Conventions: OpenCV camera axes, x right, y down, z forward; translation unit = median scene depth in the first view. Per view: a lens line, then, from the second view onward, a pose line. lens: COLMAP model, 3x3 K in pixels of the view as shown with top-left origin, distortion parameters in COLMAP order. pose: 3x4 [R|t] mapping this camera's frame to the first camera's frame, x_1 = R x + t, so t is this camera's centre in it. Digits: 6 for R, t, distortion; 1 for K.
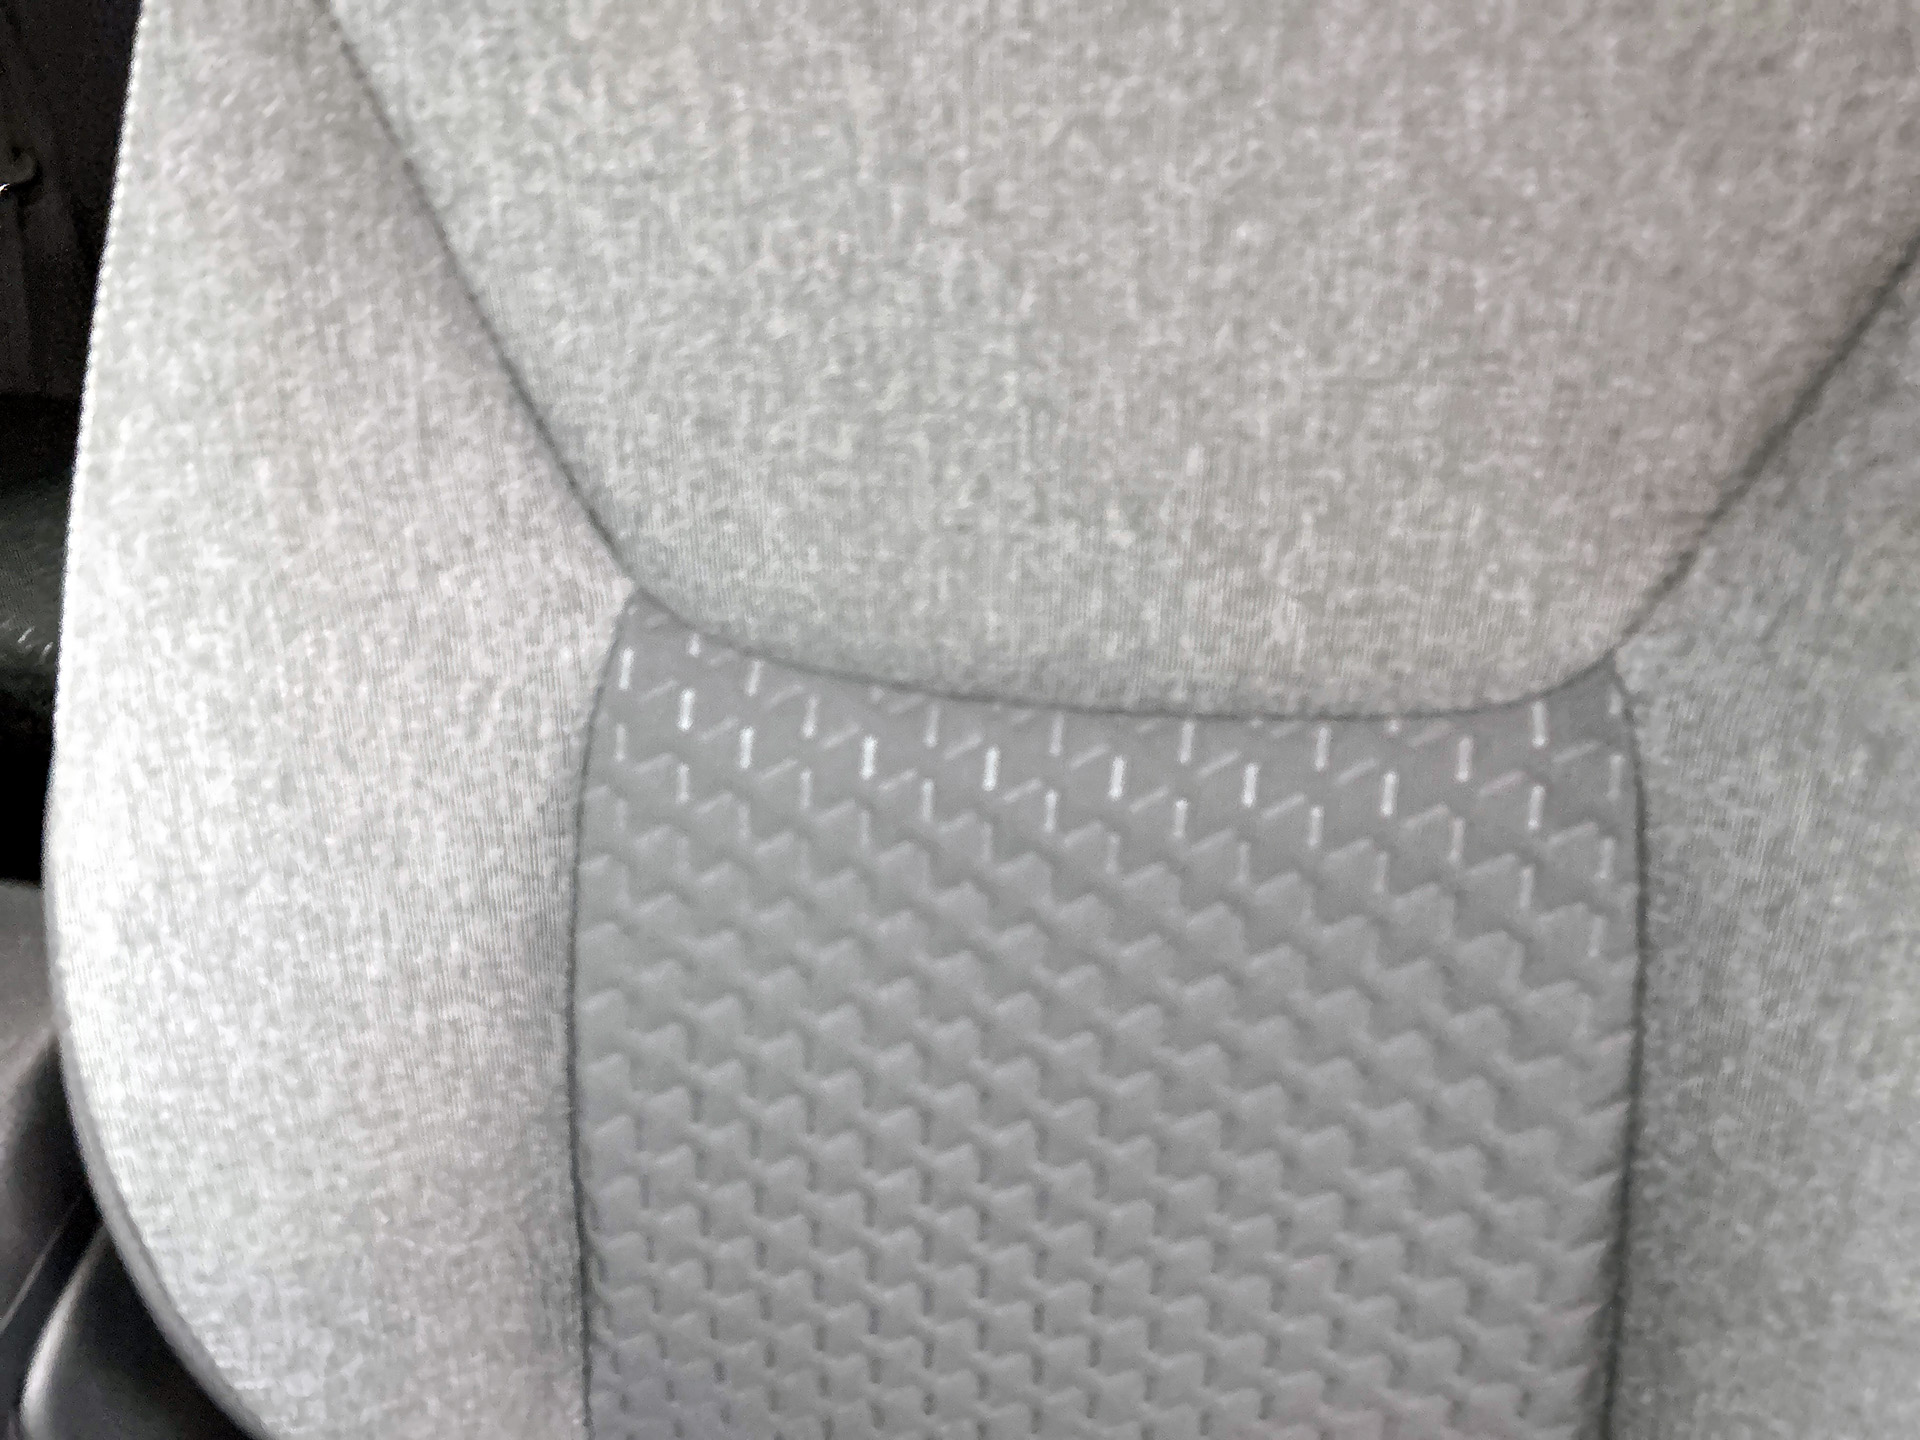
lens RADIAL K [[1463.6, 0, 953.9], [0, 1463.6, 732.9], [0, 0, 1]] dist [0.032467, -0.021399]
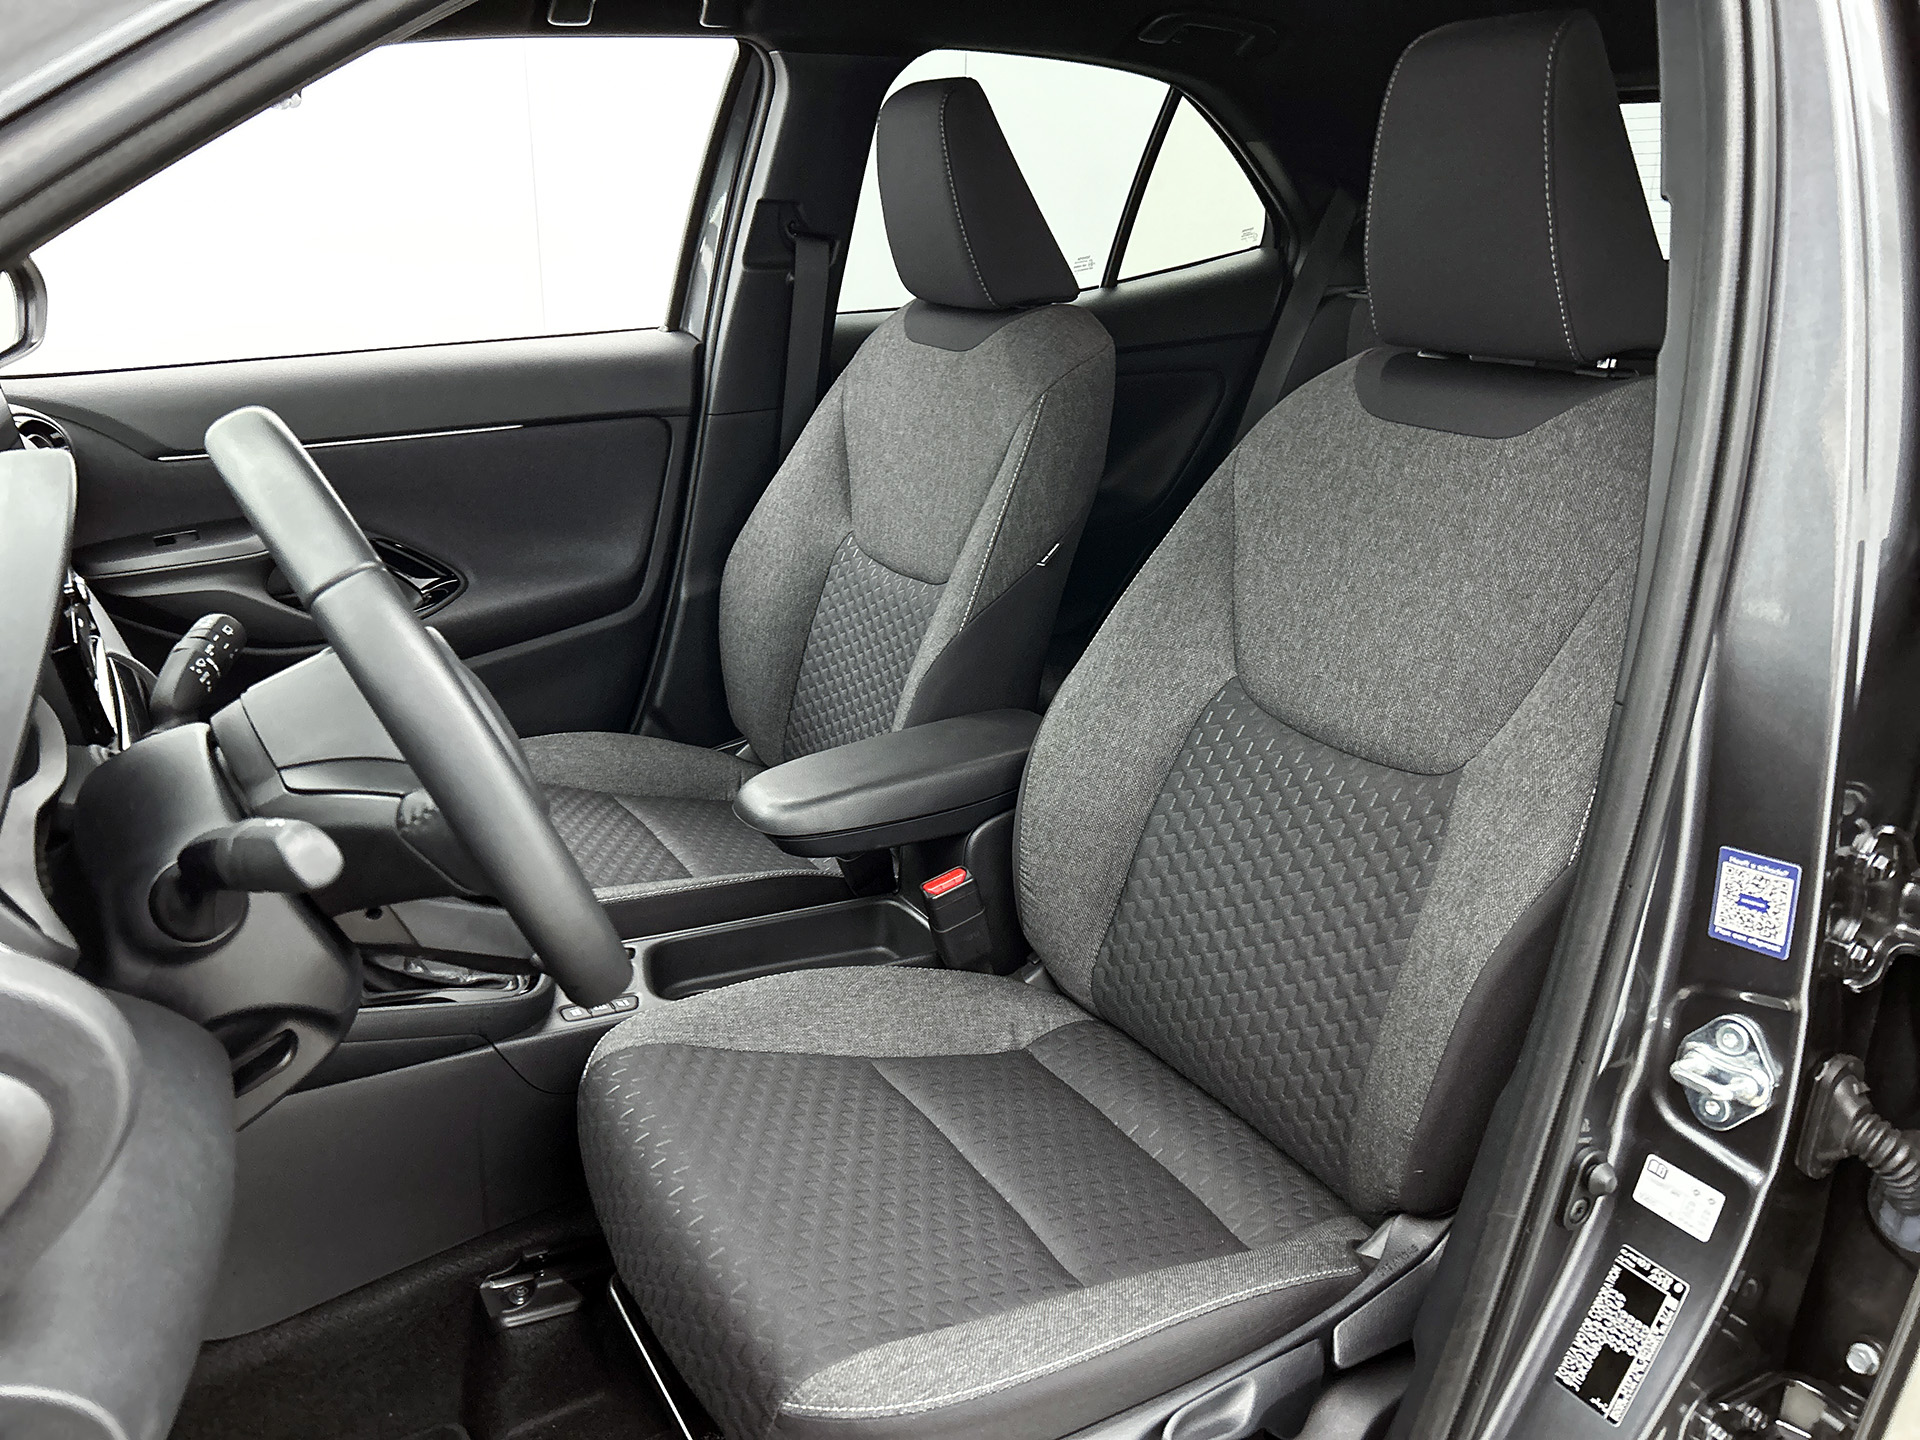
lens RADIAL K [[1463.6, 0, 962.5], [0, 1463.6, 714.3], [0, 0, 1]] dist [0.032467, -0.021399]
pose [[0.680819, 0.302826, -0.666920, 1.653794], [-0.517258, 0.843447, -0.145057, 0.803606], [0.518584, 0.443727, 0.730874, -1.732187]]
